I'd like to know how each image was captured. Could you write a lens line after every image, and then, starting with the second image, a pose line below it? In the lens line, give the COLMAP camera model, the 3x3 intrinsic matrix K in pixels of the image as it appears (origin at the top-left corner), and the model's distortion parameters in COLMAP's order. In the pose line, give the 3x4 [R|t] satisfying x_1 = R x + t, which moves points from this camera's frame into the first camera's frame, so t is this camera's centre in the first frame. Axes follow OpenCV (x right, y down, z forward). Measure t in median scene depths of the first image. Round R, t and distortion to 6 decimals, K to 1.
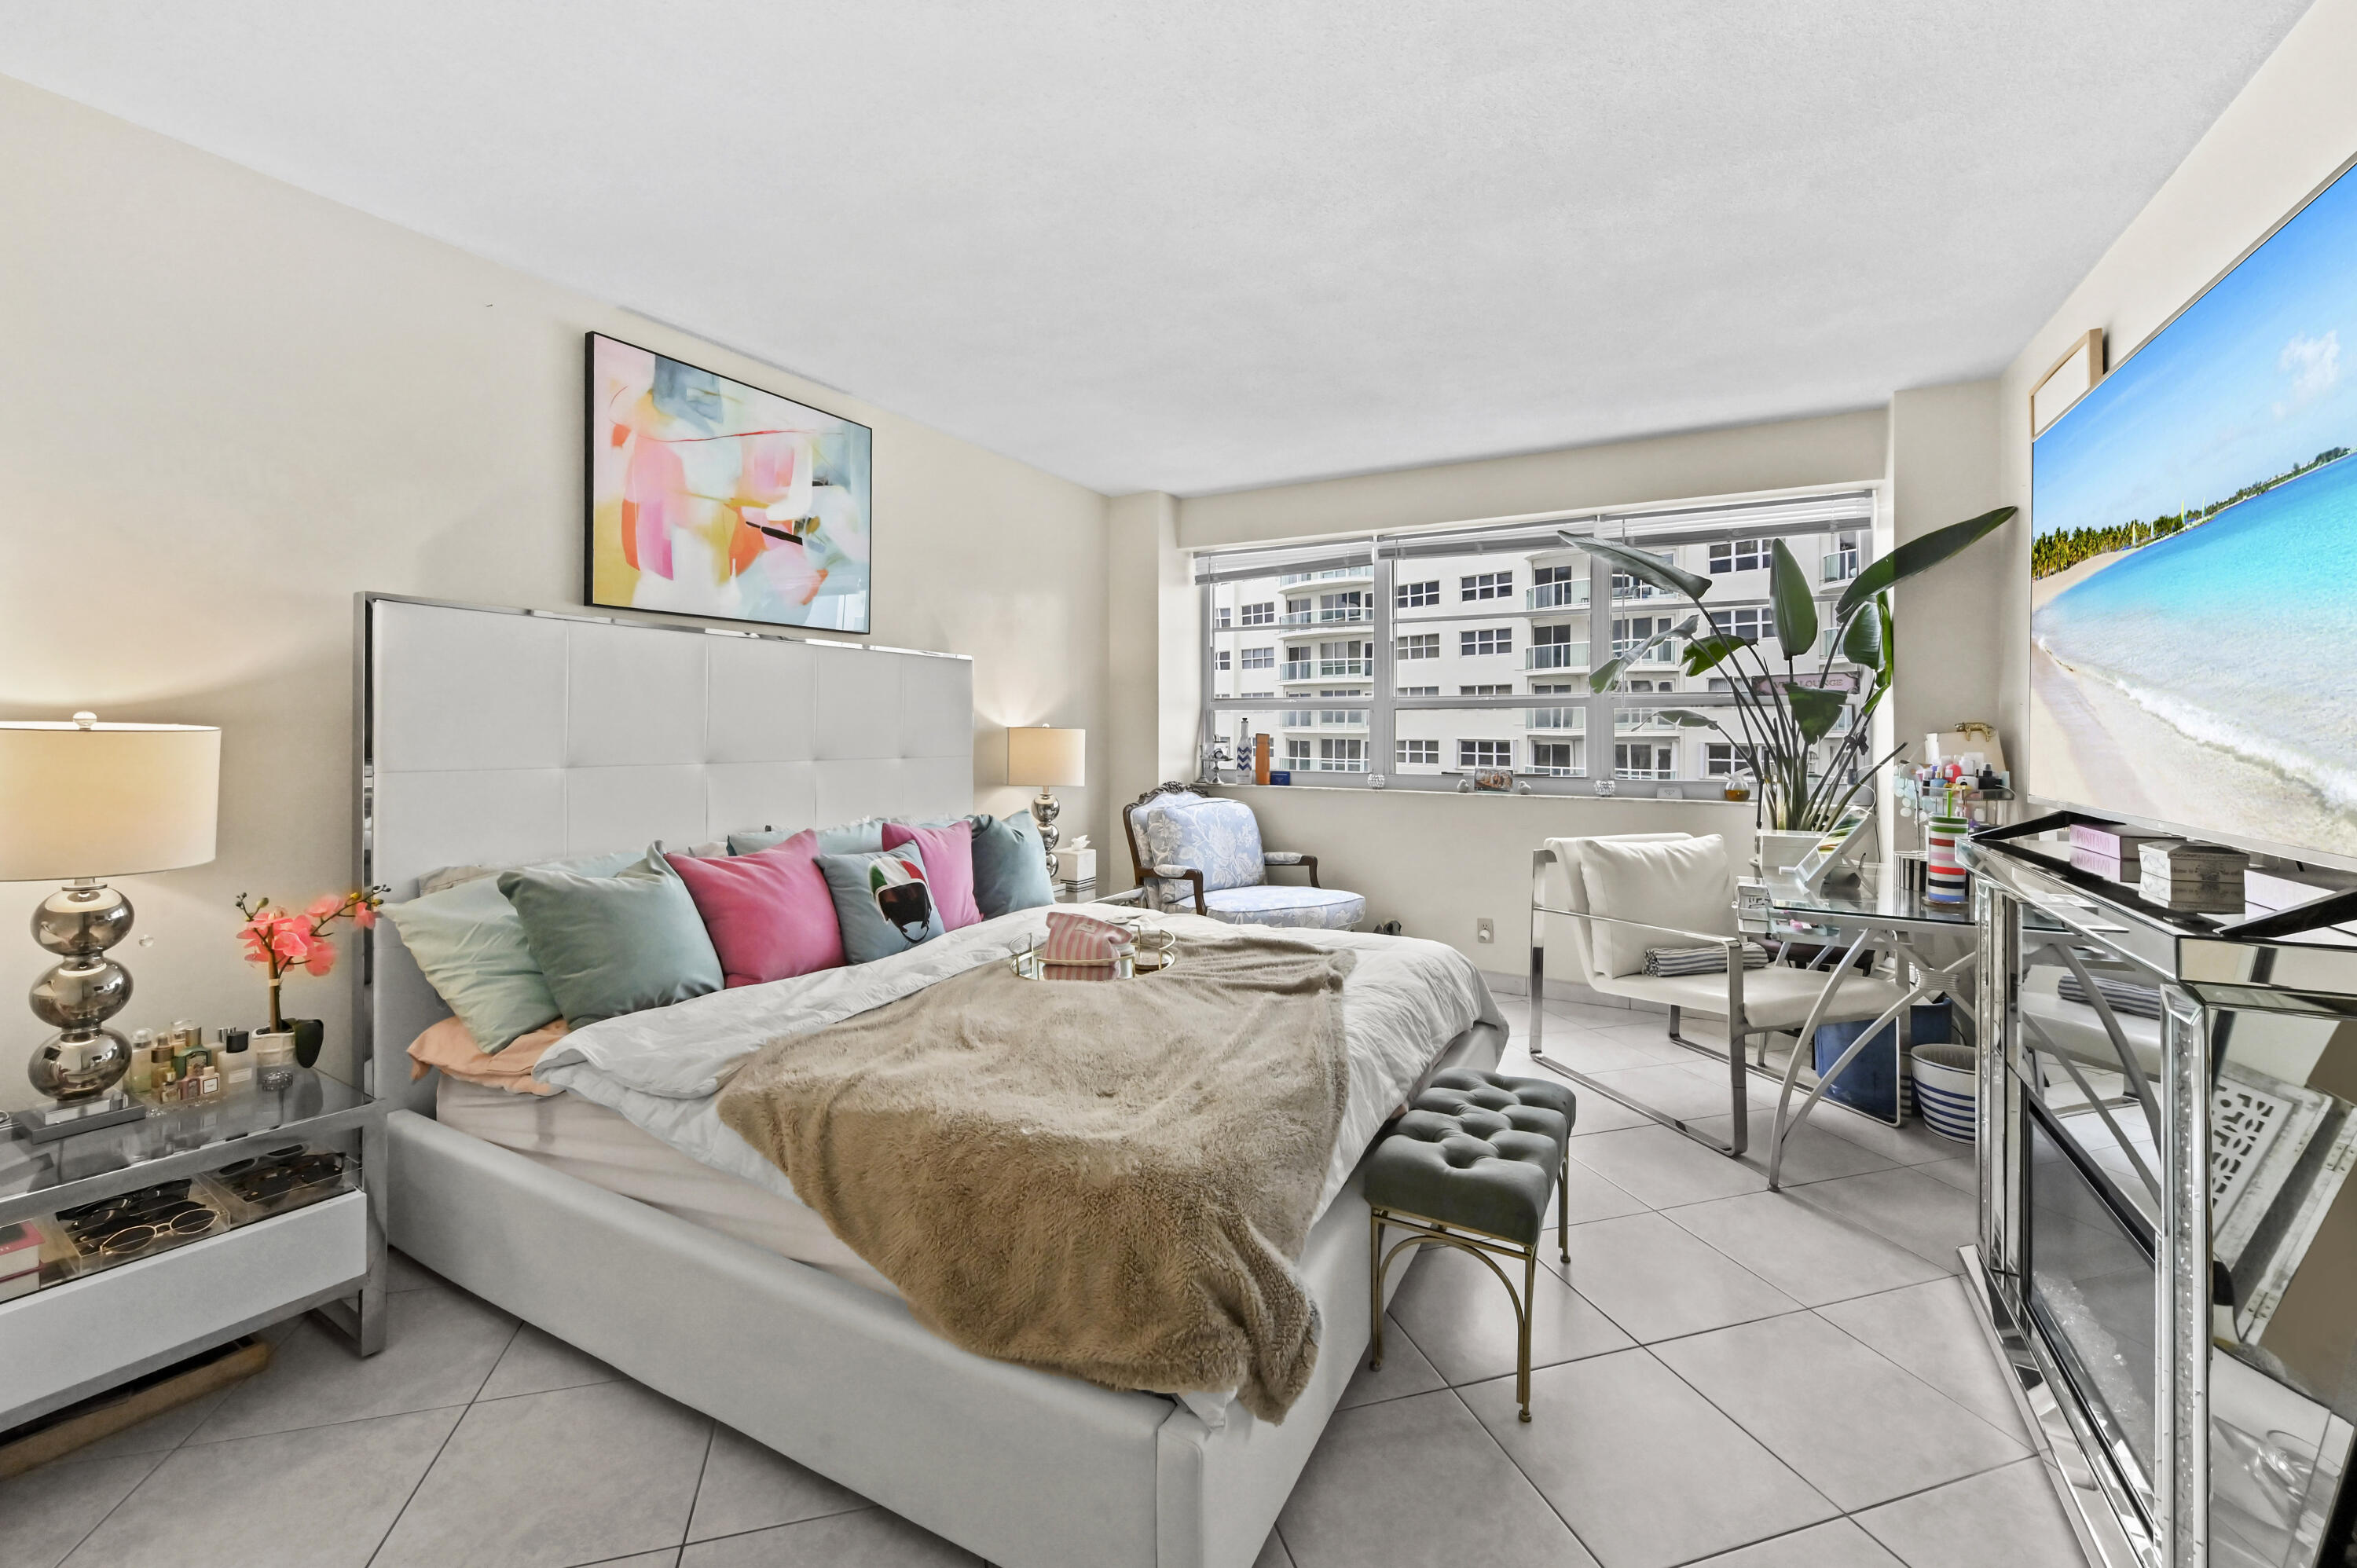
lens RADIAL K [[961.7, 0, 1183.5], [0, 961.7, 727.3], [0, 0, 1]] dist [-0.006689, -0.000045]
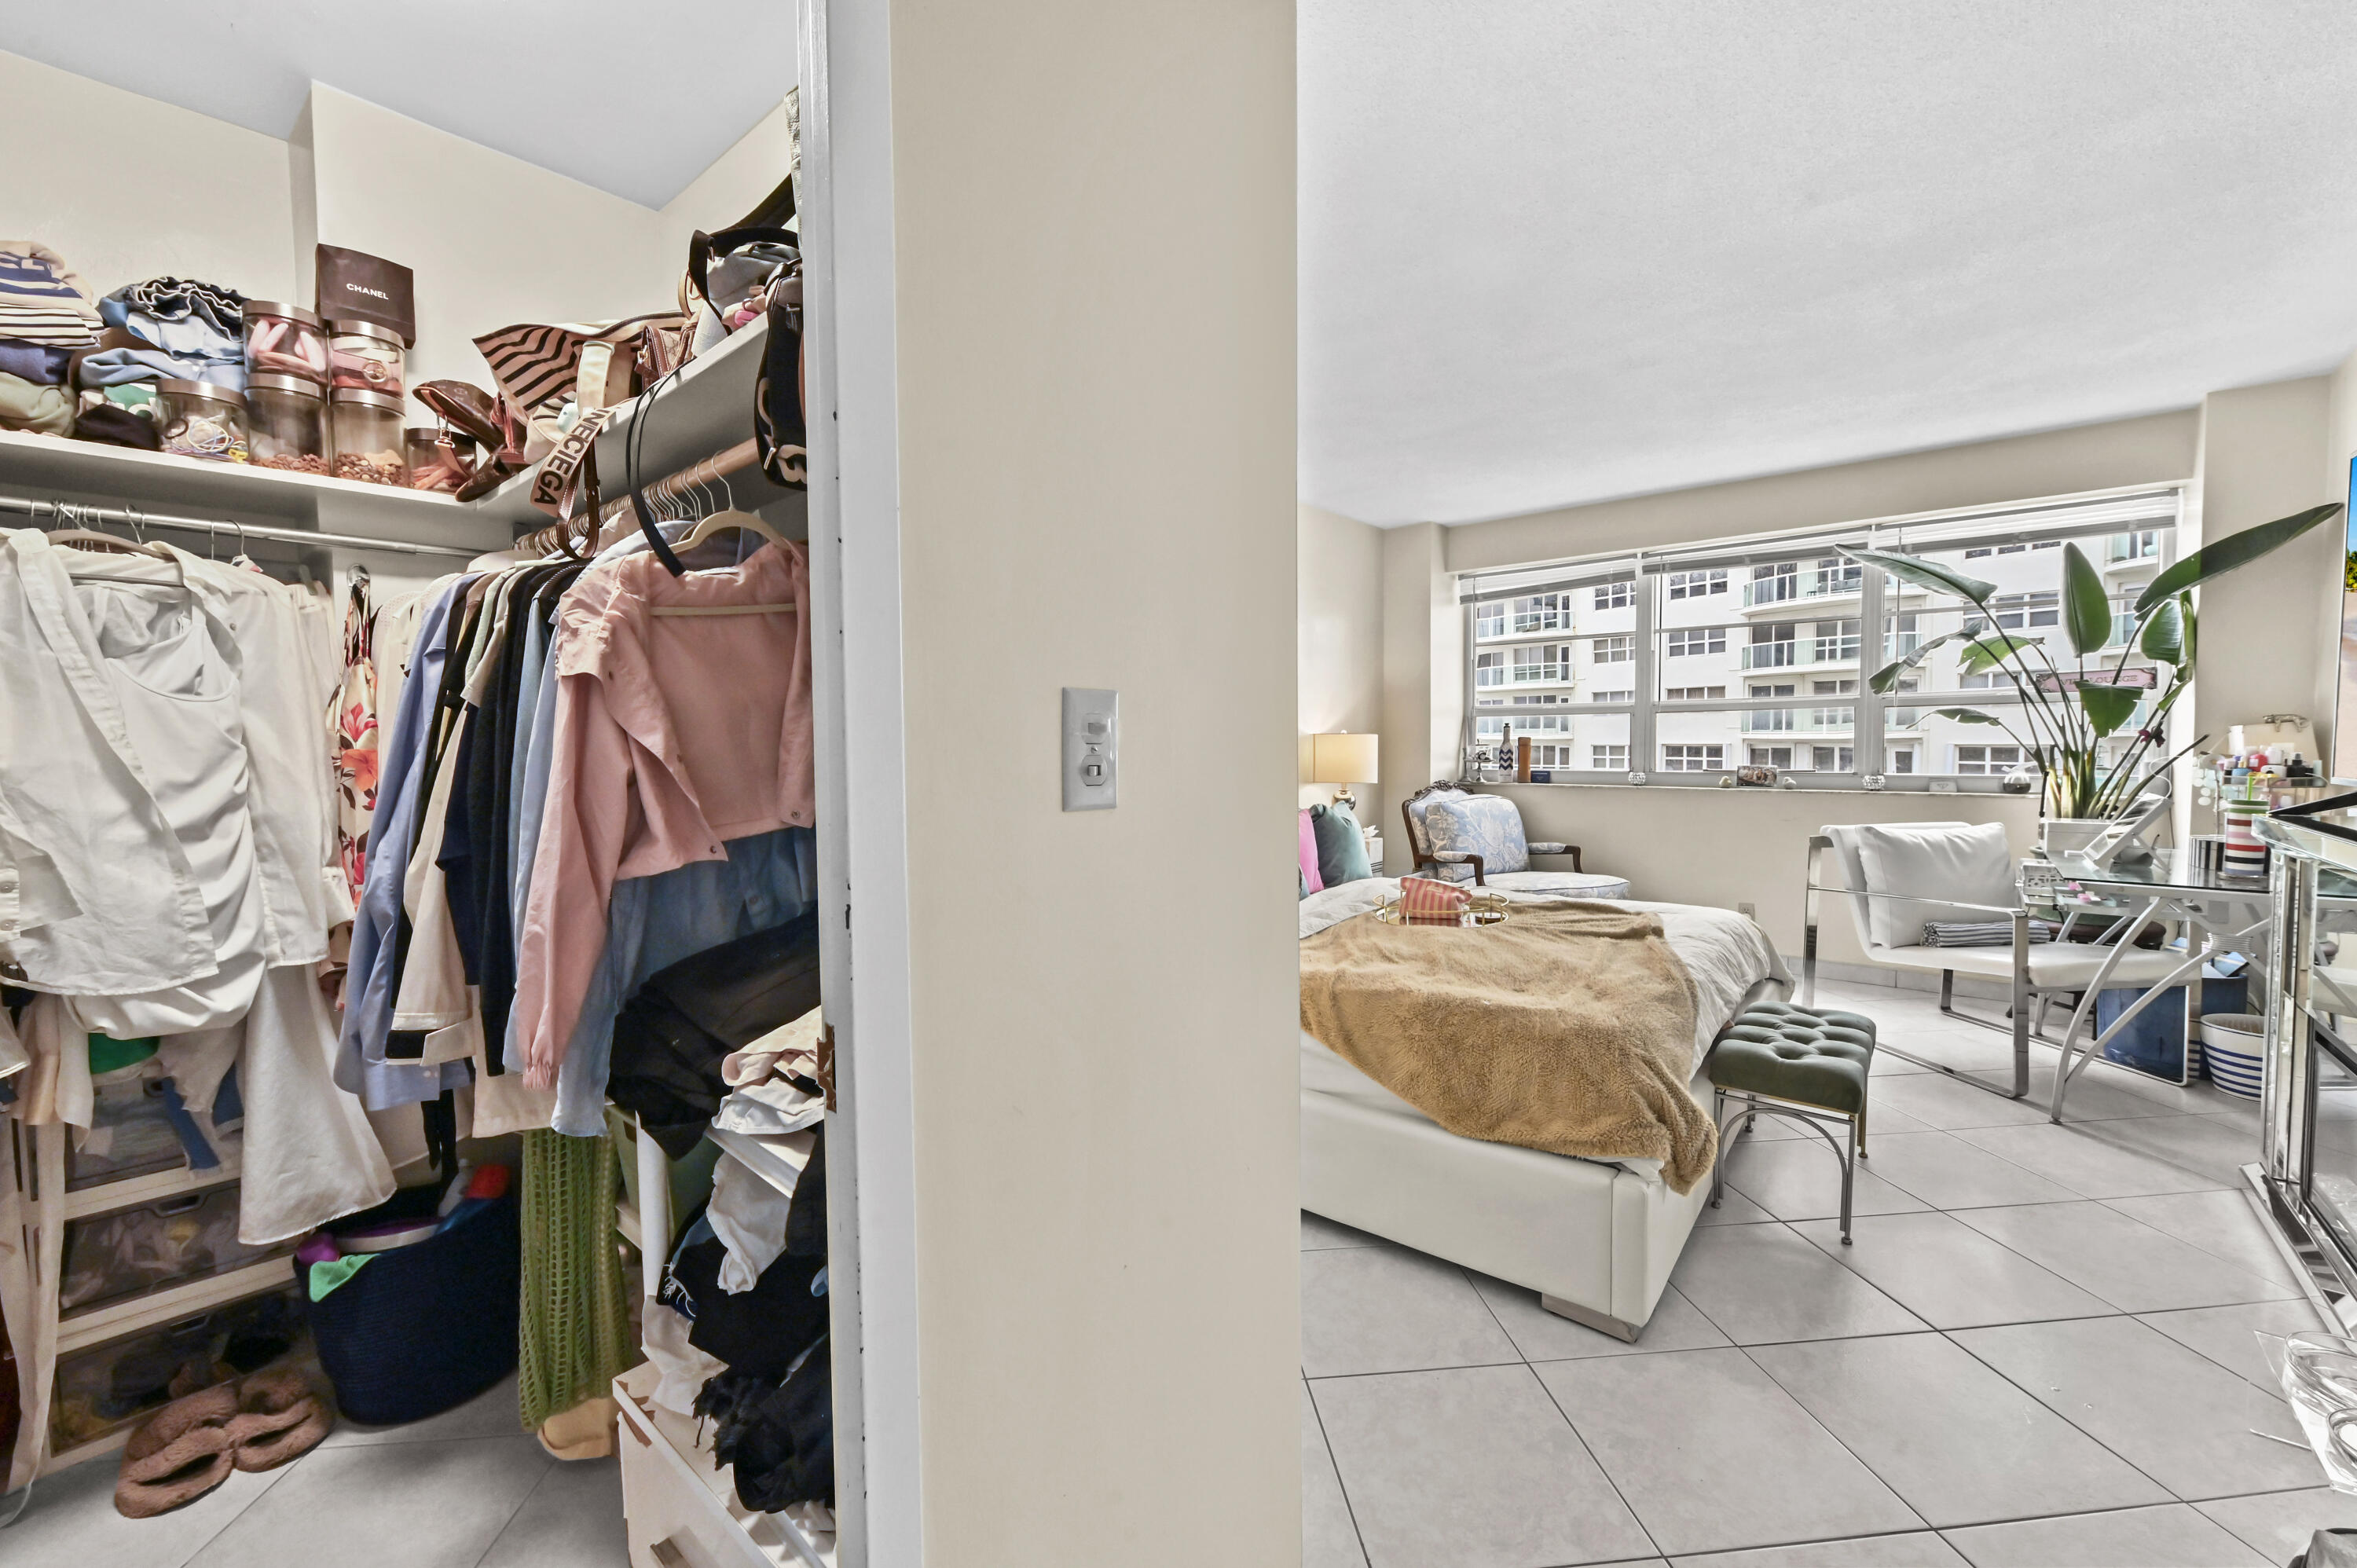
lens RADIAL K [[938.4, 0, 1175.5], [0, 938.4, 785.4], [0, 0, 1]] dist [-0.007148, -0.000443]
pose [[0.981280, -0.004611, -0.192530, -0.175623], [0.014406, 0.998670, 0.049504, 0.005094], [0.192046, -0.051351, 0.980042, -0.240104]]
